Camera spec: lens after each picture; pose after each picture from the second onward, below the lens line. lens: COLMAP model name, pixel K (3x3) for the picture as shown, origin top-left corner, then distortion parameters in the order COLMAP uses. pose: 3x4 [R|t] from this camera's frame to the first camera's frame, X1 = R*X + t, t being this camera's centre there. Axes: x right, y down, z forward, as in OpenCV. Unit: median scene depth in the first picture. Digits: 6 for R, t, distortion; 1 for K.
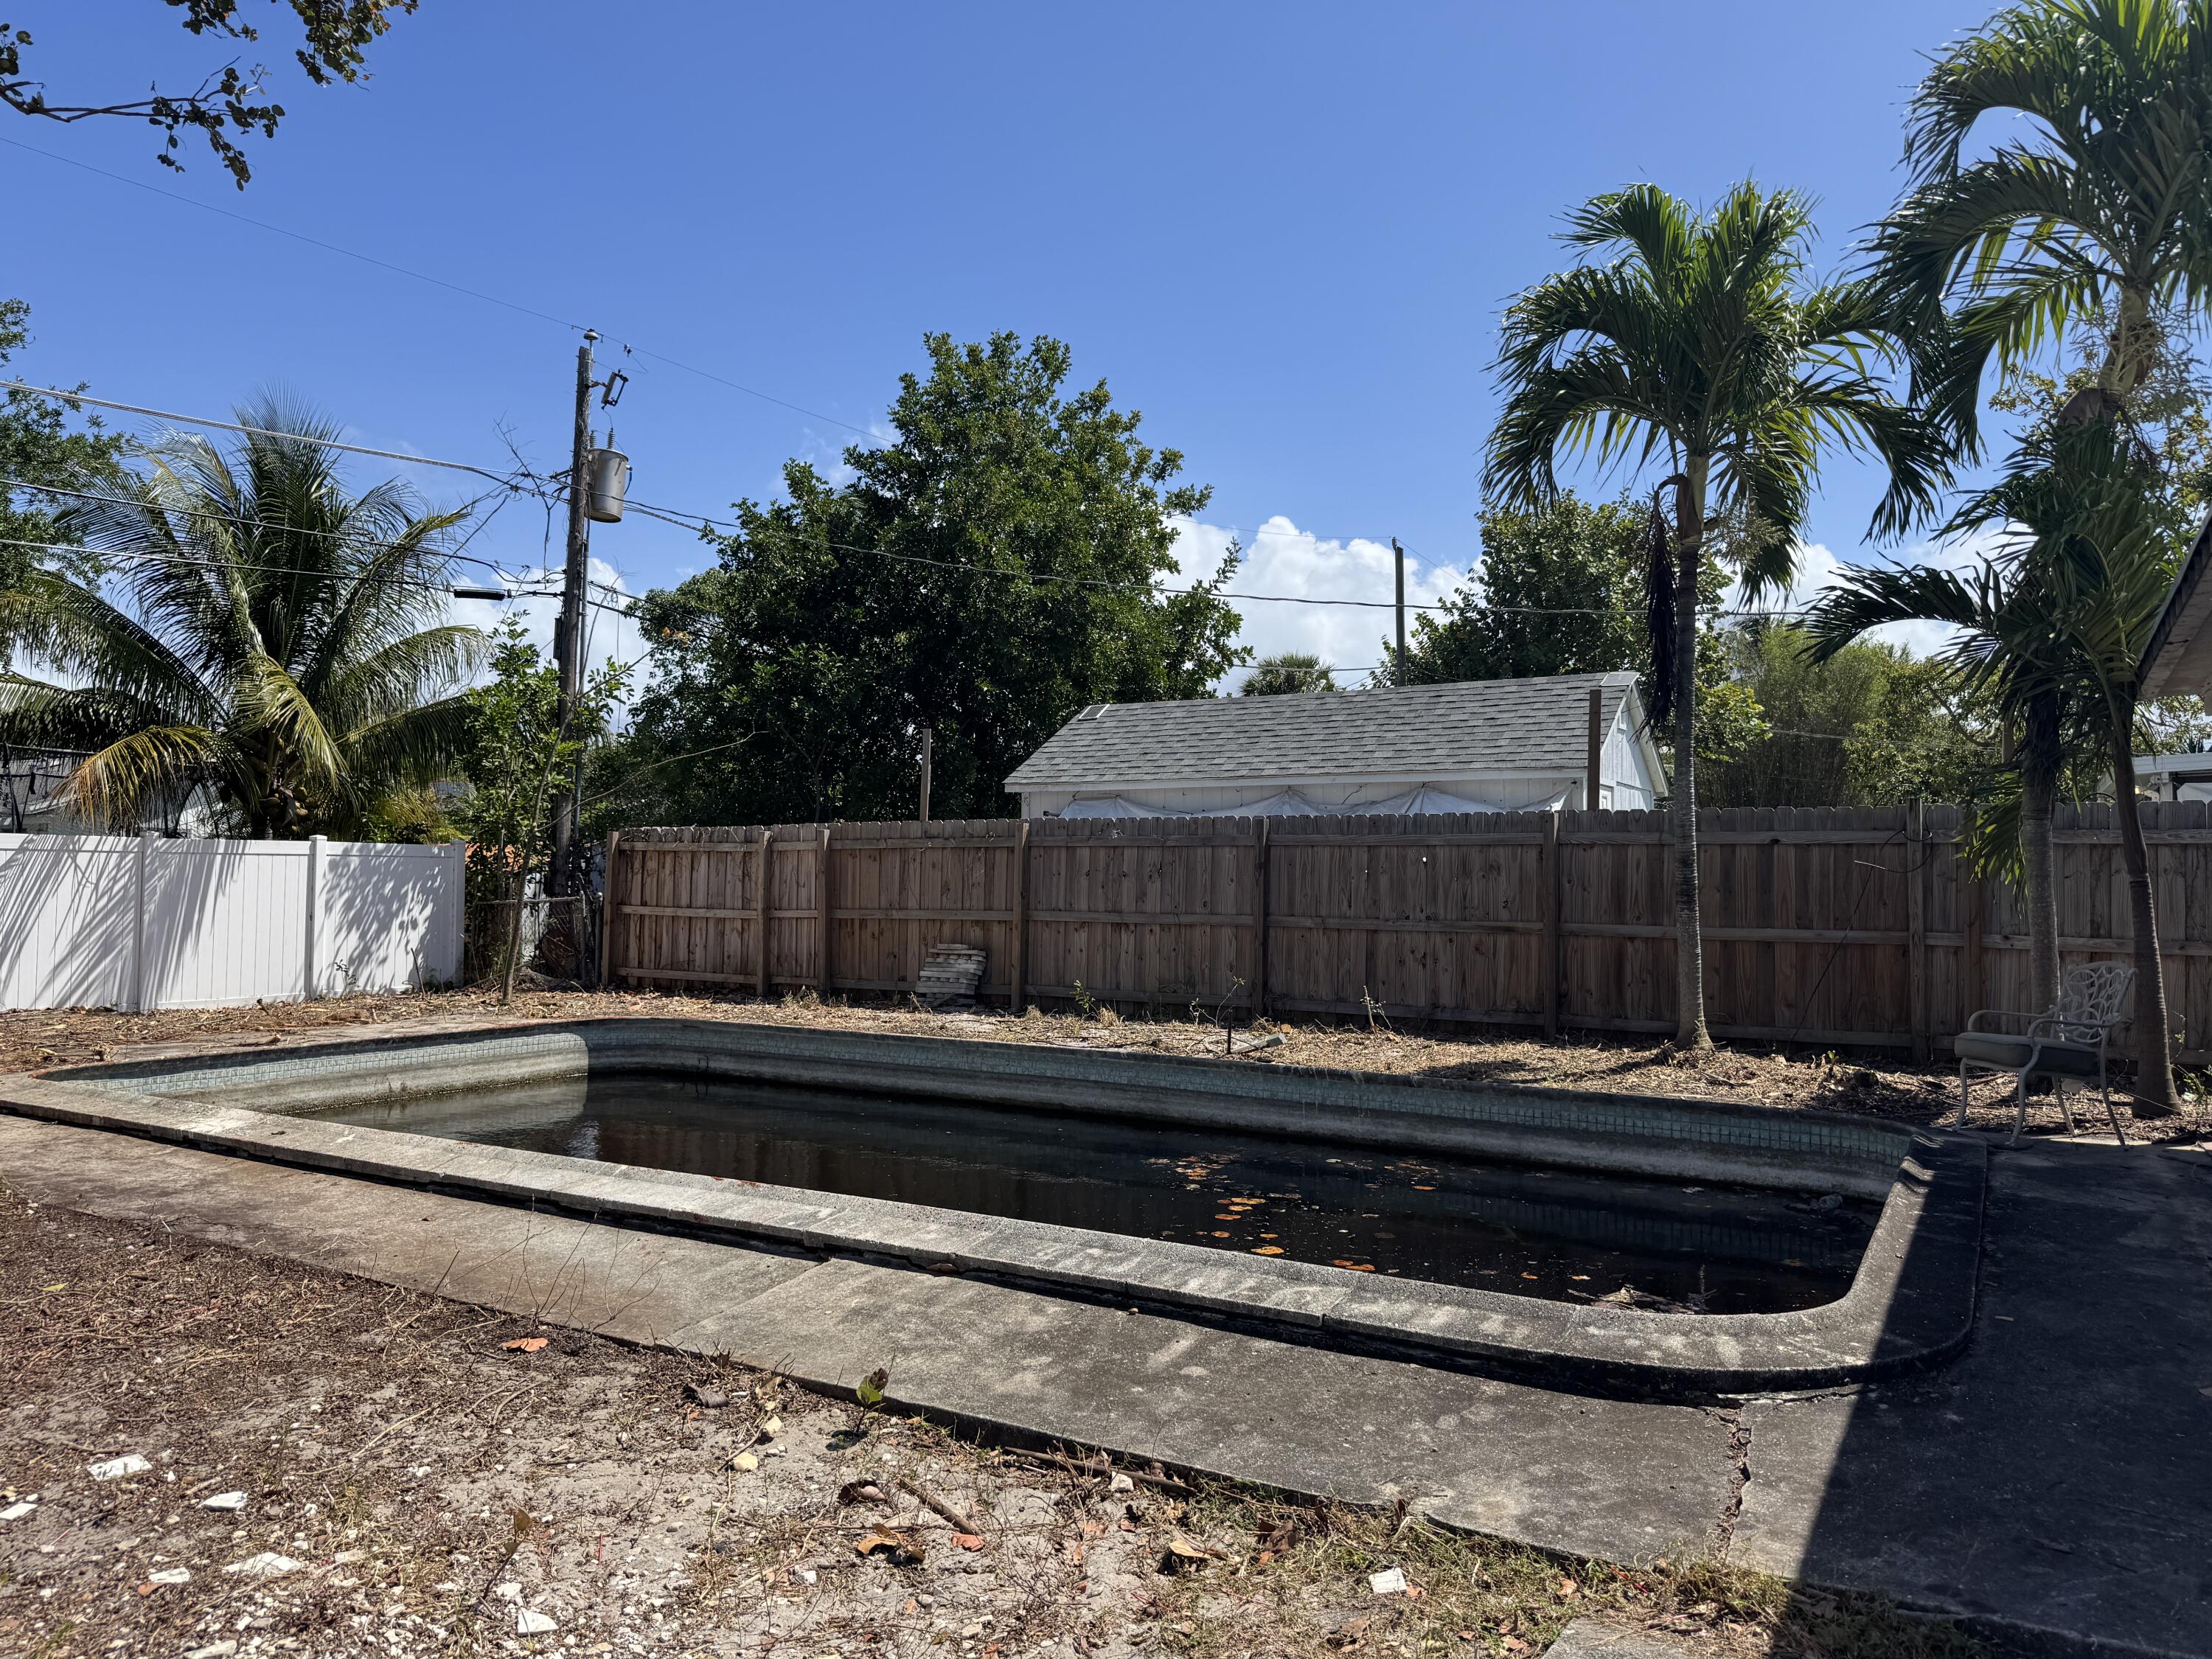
lens RADIAL K [[1547.8, 0, 1106.0], [0, 1547.8, 829.5], [0, 0, 1]] dist [0.093532, -0.116829]
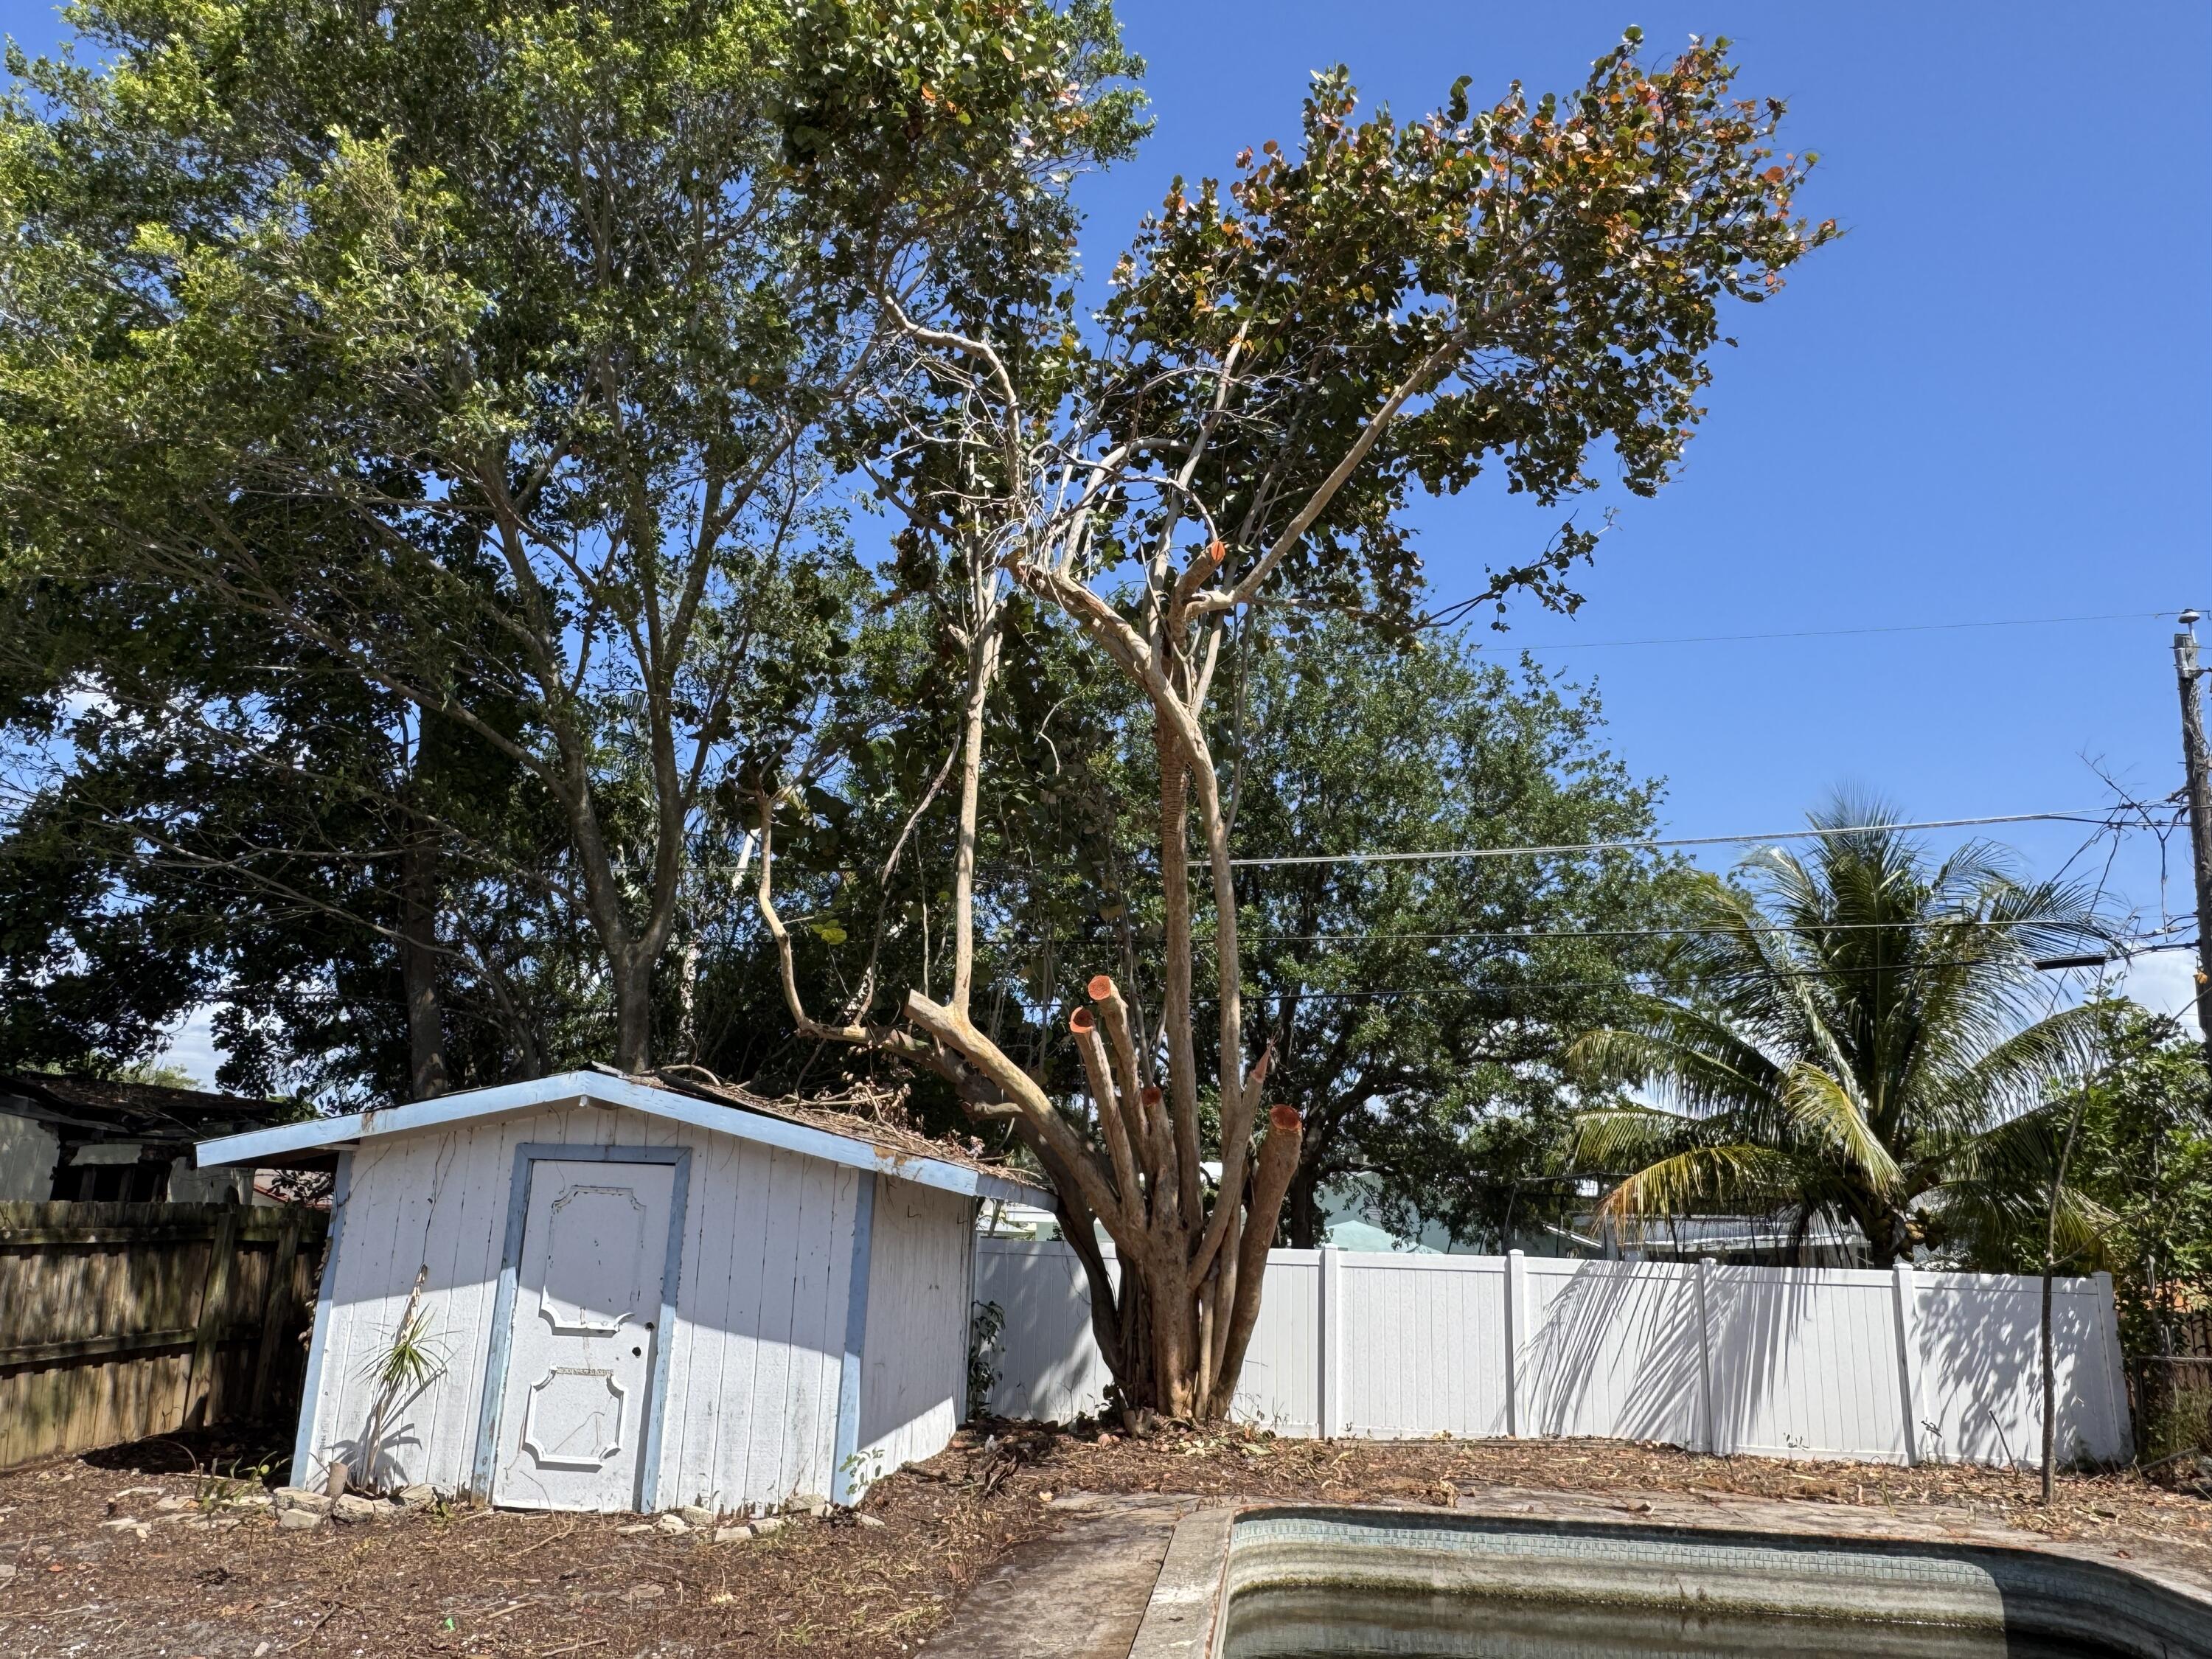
lens RADIAL K [[1578.3, 0, 1112.6], [0, 1578.3, 825.9], [0, 0, 1]] dist [0.003504, 0.004424]
pose [[0.405710, -0.229441, -0.884735, 0.154242], [-0.004012, 0.967523, -0.252750, -0.008305], [0.913993, 0.106093, 0.391613, 0.224976]]
